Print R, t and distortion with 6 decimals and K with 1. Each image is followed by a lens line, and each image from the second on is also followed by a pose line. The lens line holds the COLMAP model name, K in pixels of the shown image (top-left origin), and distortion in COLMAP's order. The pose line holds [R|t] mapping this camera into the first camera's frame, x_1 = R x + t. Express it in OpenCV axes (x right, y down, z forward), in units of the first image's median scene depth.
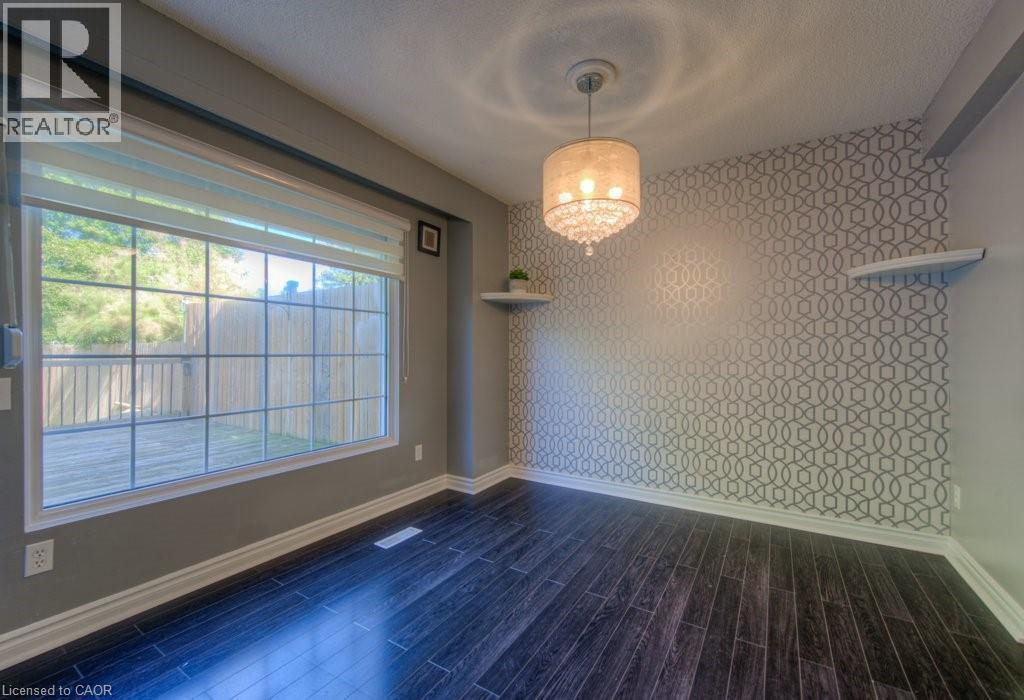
lens RADIAL K [[422.2, 0, 511.2], [0, 422.2, 354.6], [0, 0, 1]] dist [0.000034, -0.000204]
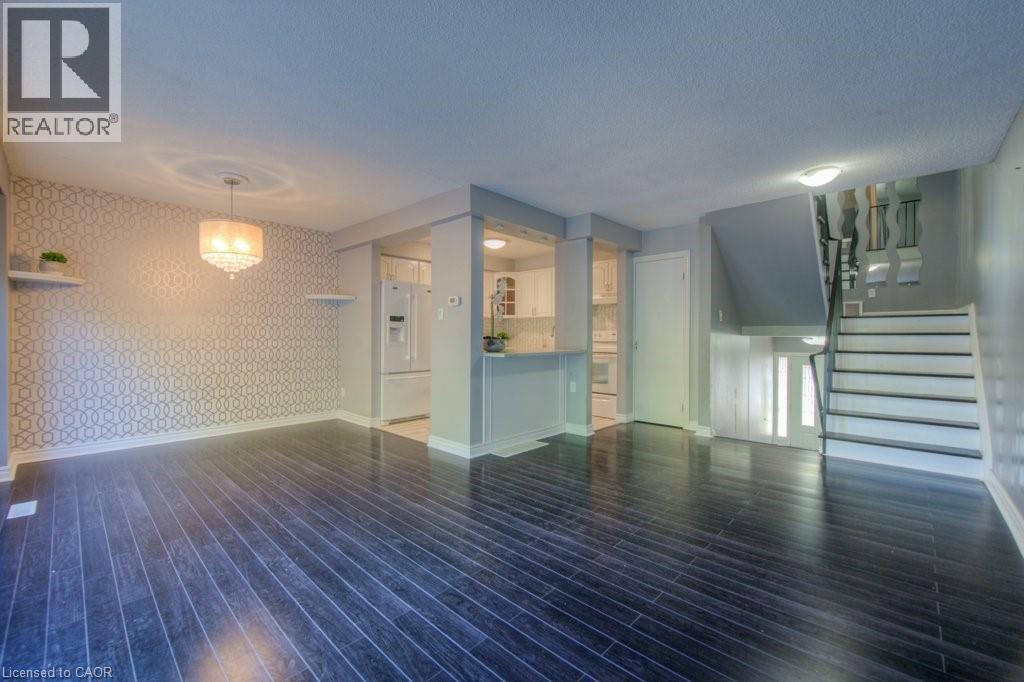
lens RADIAL K [[417.9, 0, 509.0], [0, 417.9, 338.8], [0, 0, 1]] dist [-0.000249, -0.000028]
pose [[0.186772, -0.006600, 0.982381, -1.164028], [-0.001283, 0.999975, 0.006963, 0.002119], [-0.982402, -0.002561, 0.186759, -0.416316]]
